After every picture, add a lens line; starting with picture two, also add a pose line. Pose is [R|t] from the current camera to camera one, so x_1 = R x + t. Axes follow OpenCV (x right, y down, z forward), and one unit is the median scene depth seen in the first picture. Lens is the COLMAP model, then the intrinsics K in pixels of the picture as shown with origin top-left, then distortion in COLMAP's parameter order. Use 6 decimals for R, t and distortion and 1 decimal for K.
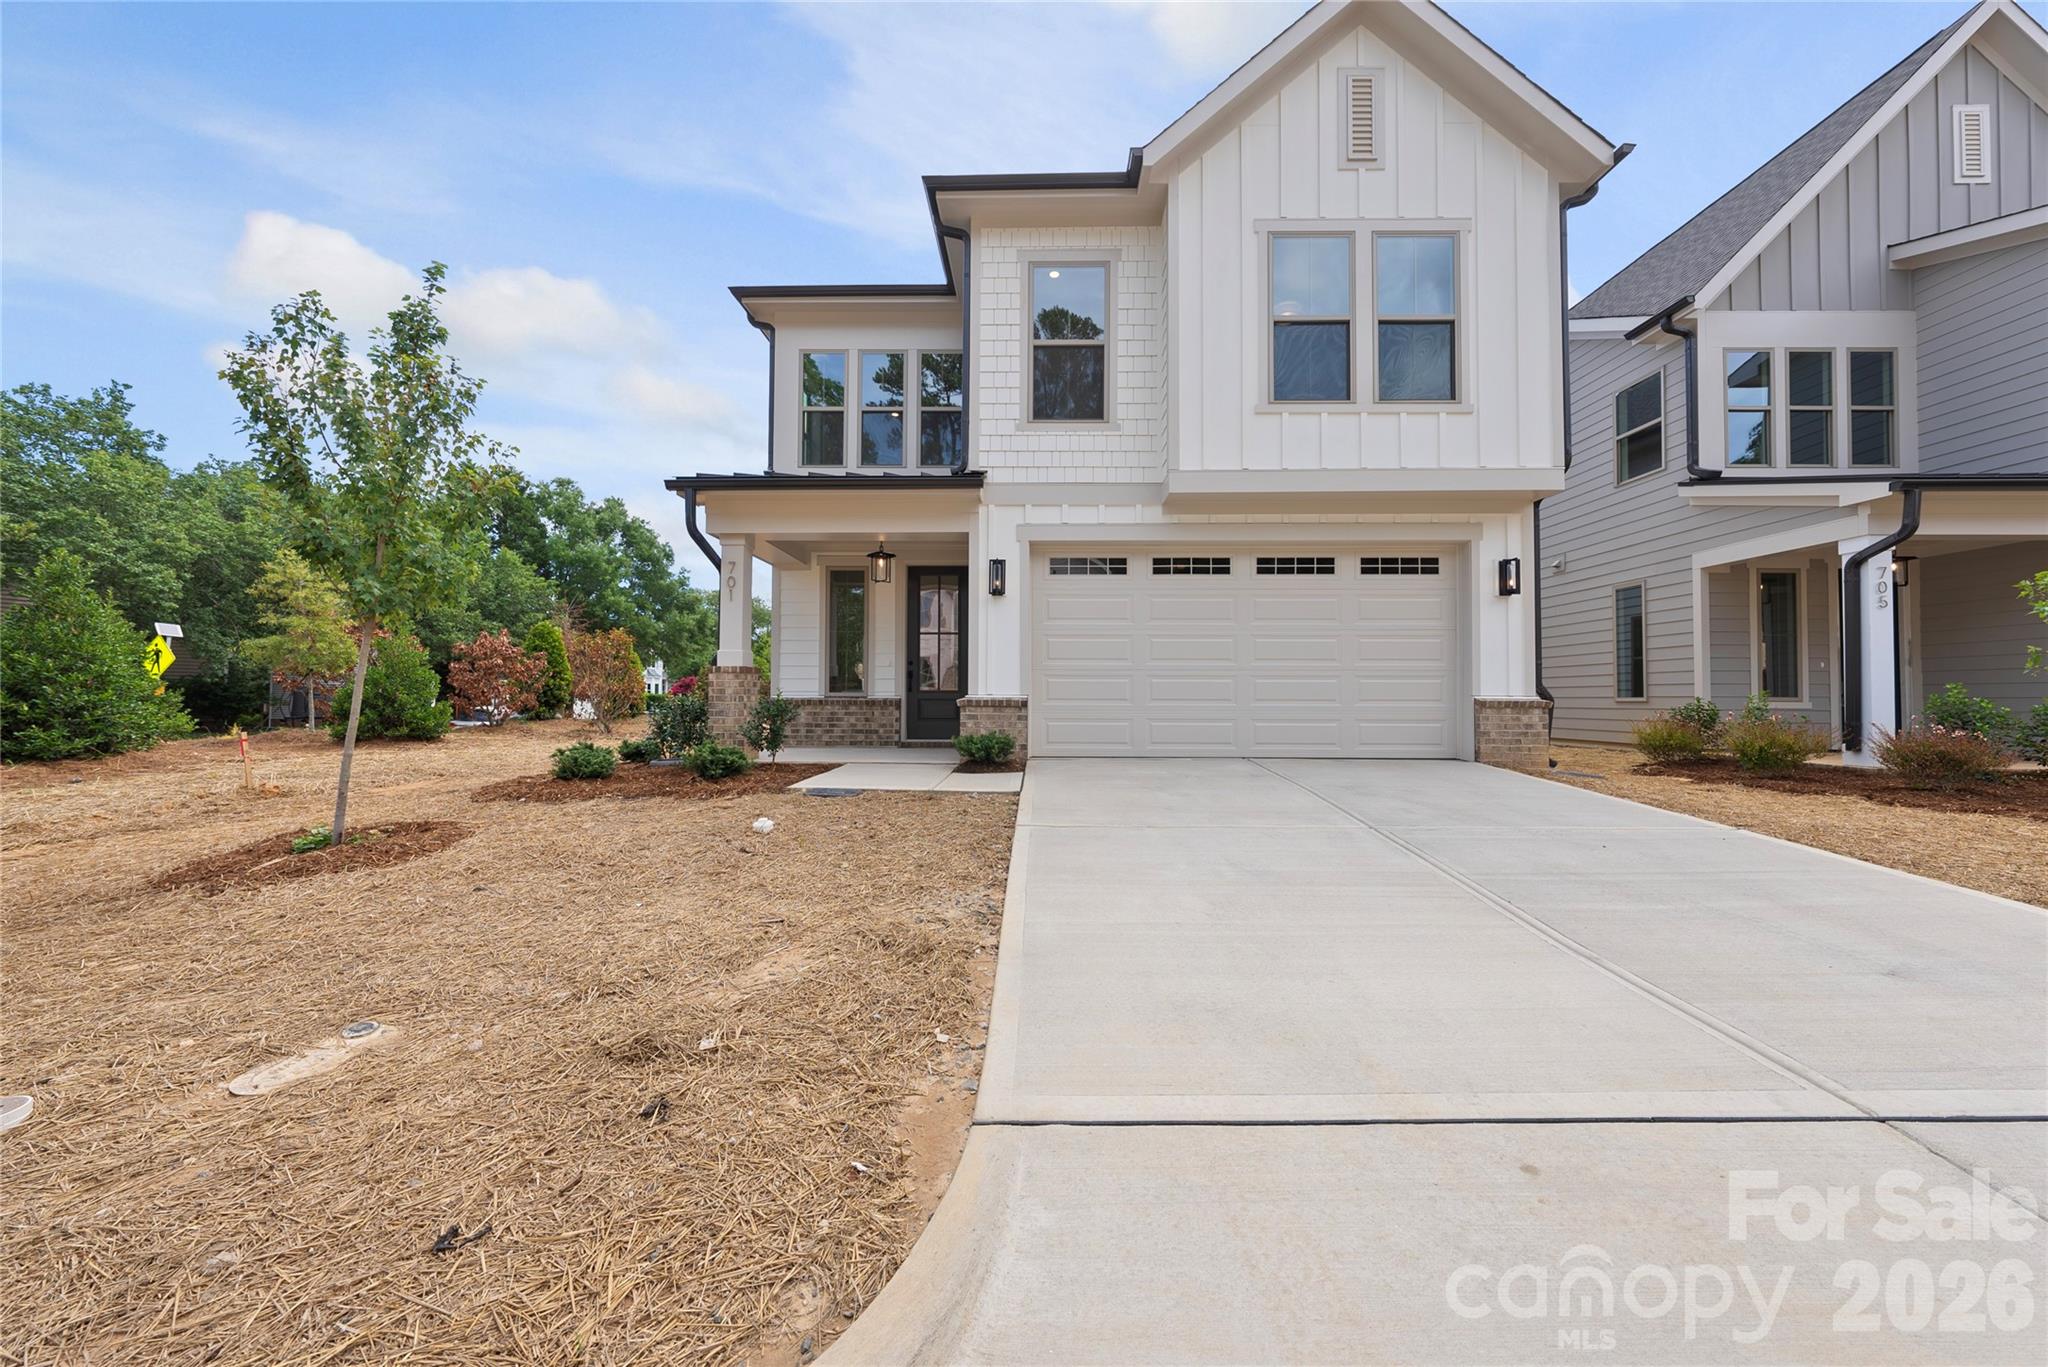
lens RADIAL K [[701.5, 0, 1025.3], [0, 701.5, 682.6], [0, 0, 1]] dist [-0.001139, -0.000526]
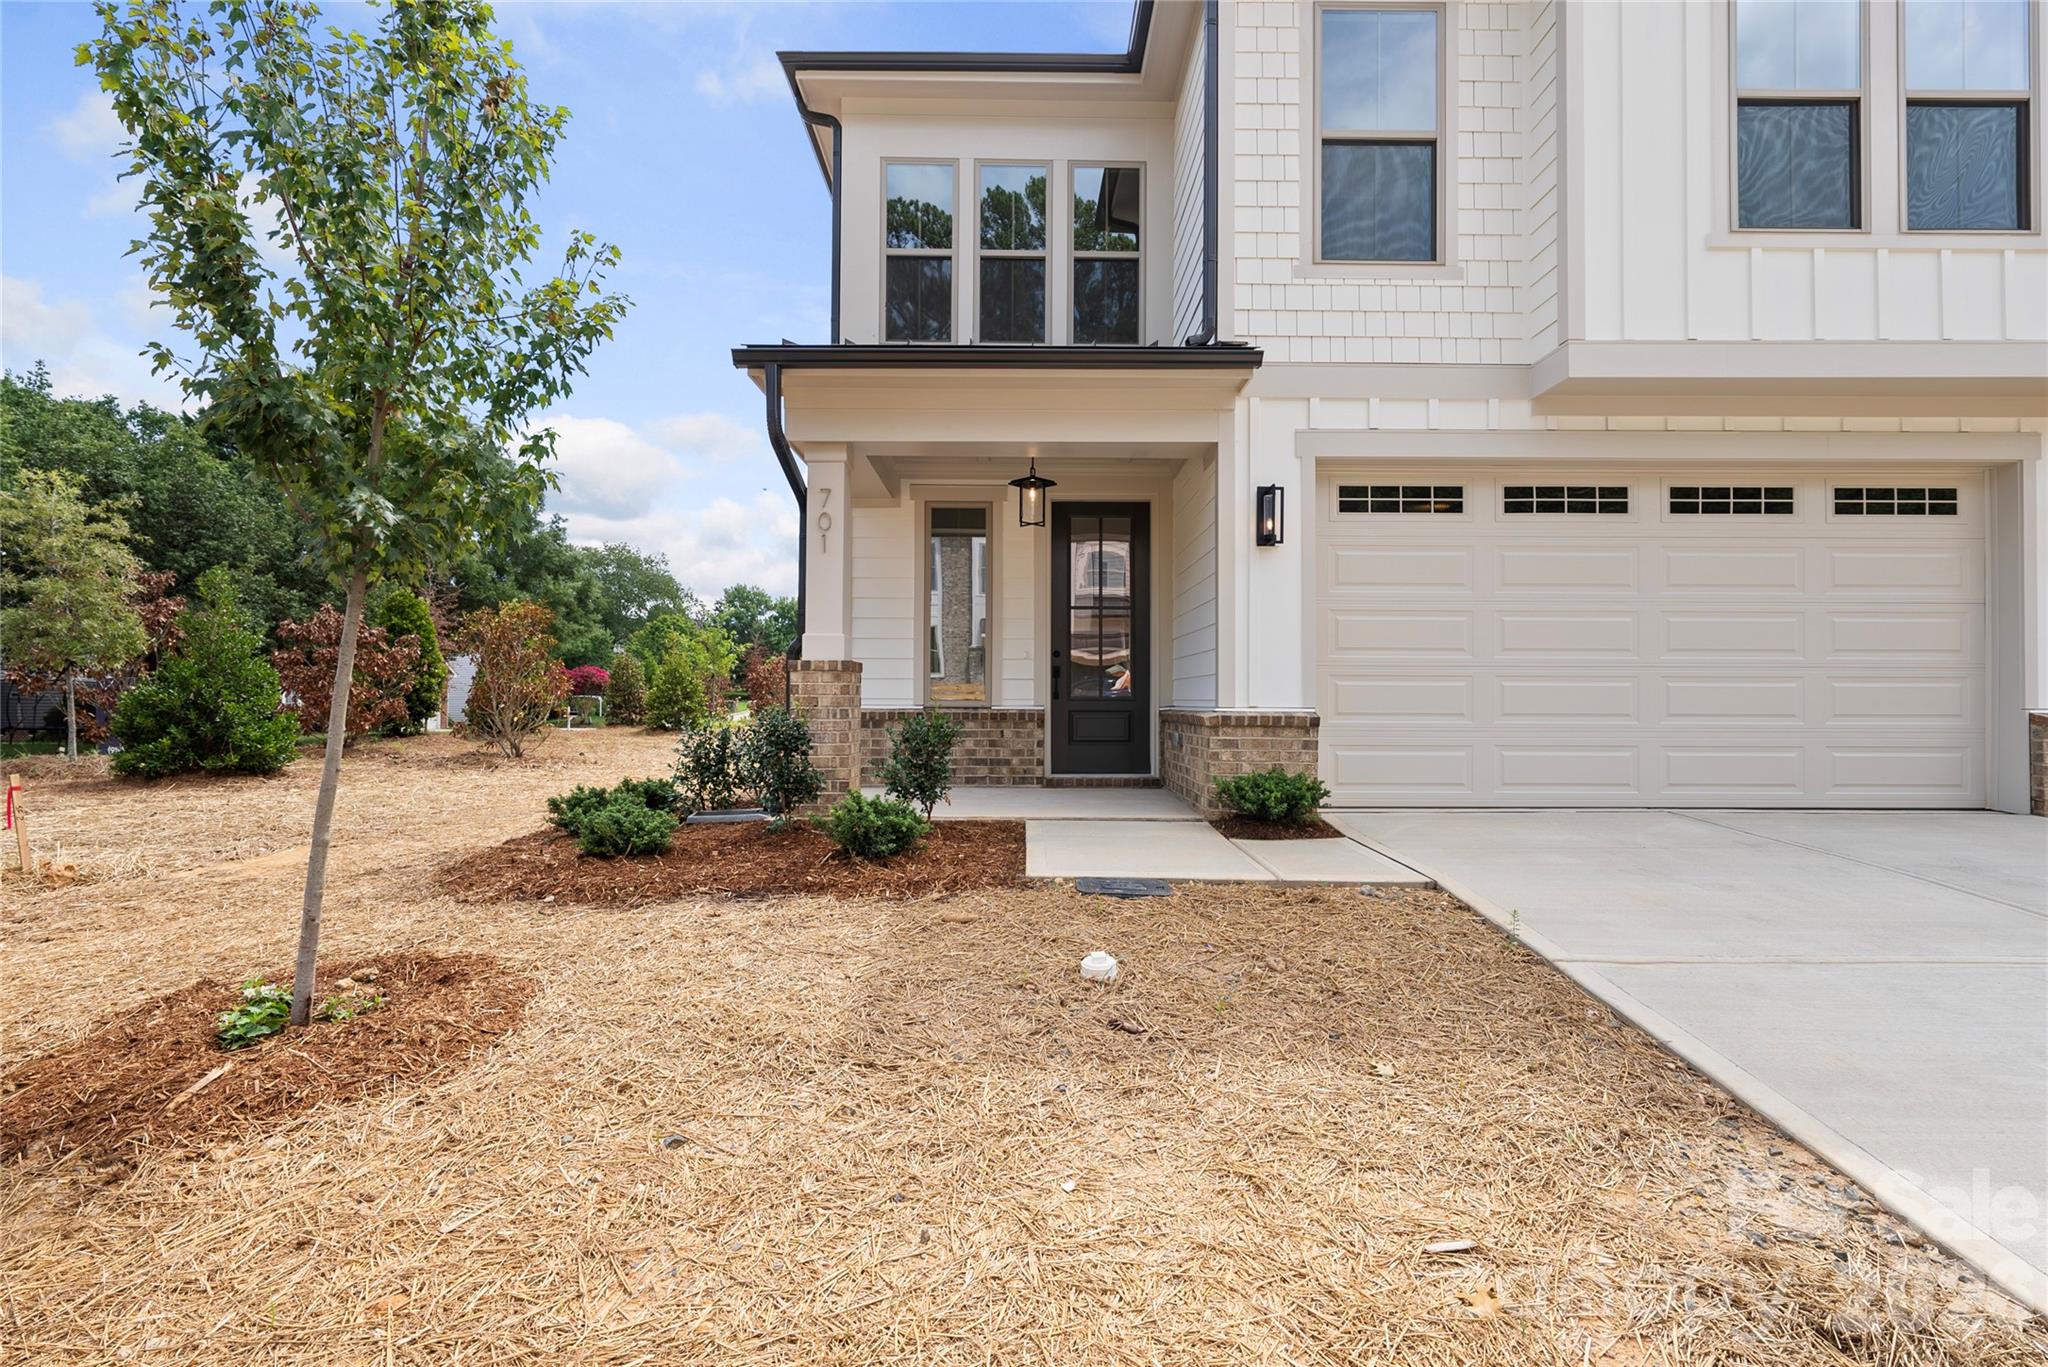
lens RADIAL K [[951.9, 0, 1025.9], [0, 951.9, 684.3], [0, 0, 1]] dist [0.002090, -0.000357]
pose [[0.999605, 0.000621, 0.028100, -0.270790], [-0.000845, 0.999968, 0.007982, -0.009307], [-0.028094, -0.008003, 0.999573, 0.170007]]
